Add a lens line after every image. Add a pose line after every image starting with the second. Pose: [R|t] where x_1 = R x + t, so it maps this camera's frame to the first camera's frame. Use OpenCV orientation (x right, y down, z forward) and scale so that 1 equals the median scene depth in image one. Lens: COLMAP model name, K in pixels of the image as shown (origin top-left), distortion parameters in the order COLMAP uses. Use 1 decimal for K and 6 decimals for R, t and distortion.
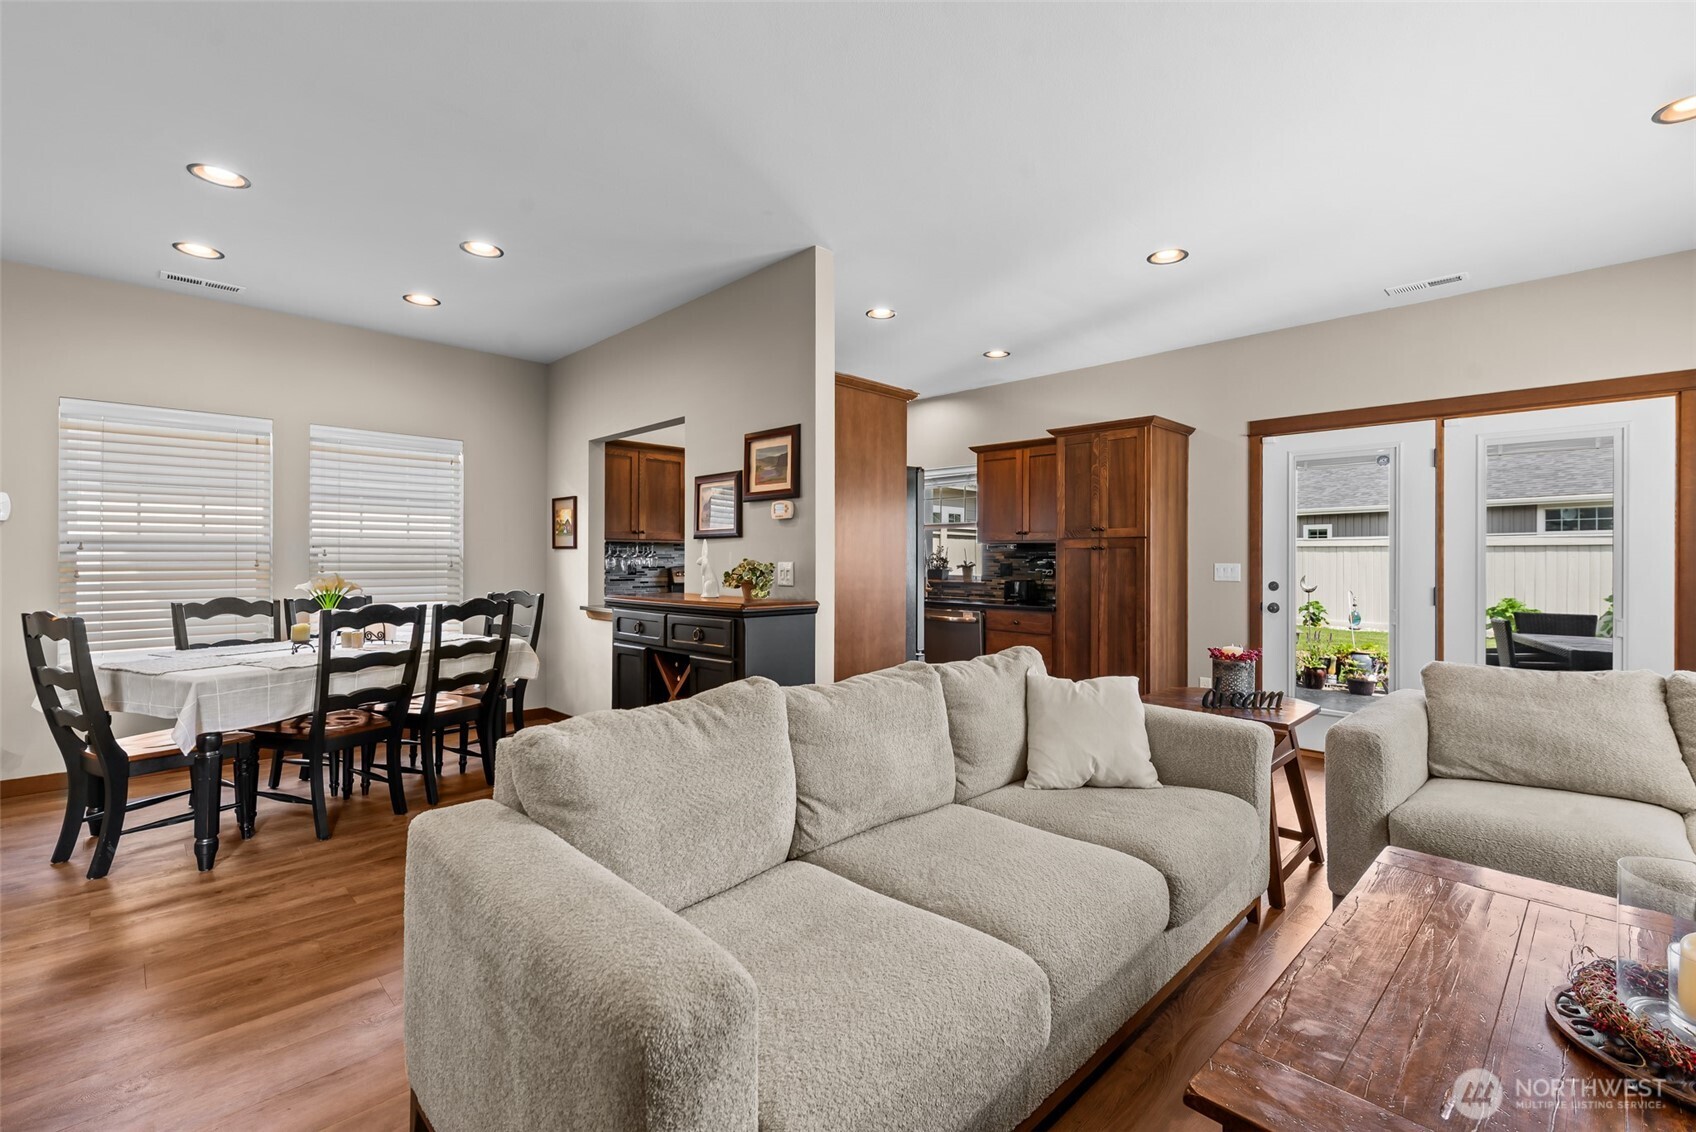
lens RADIAL K [[751.2, 0, 850.2], [0, 751.2, 559.2], [0, 0, 1]] dist [-0.000226, 0.000602]
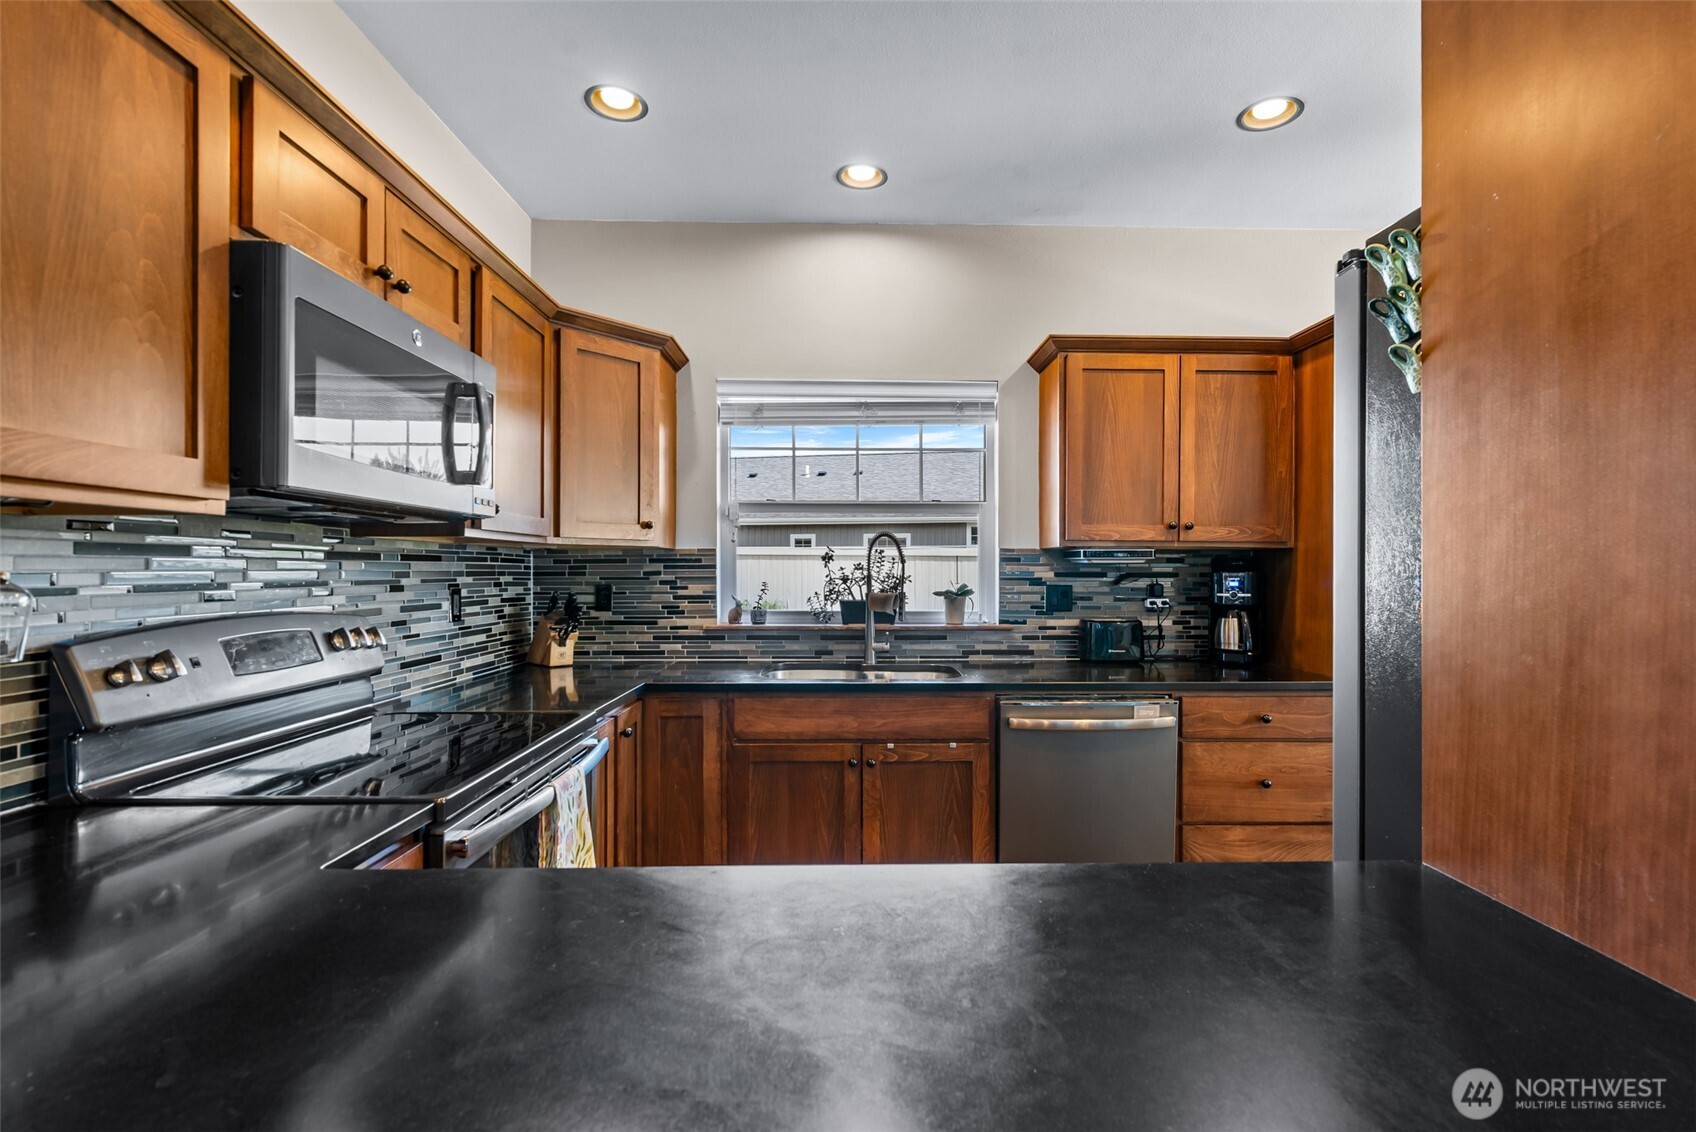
lens RADIAL K [[751.2, 0, 847.5], [0, 751.2, 568.3], [0, 0, 1]] dist [-0.000226, 0.000602]
pose [[0.685748, -0.003412, 0.727831, -0.248103], [0.000892, 0.999992, 0.003848, -0.008868], [-0.727838, -0.001989, 0.685746, 0.745907]]
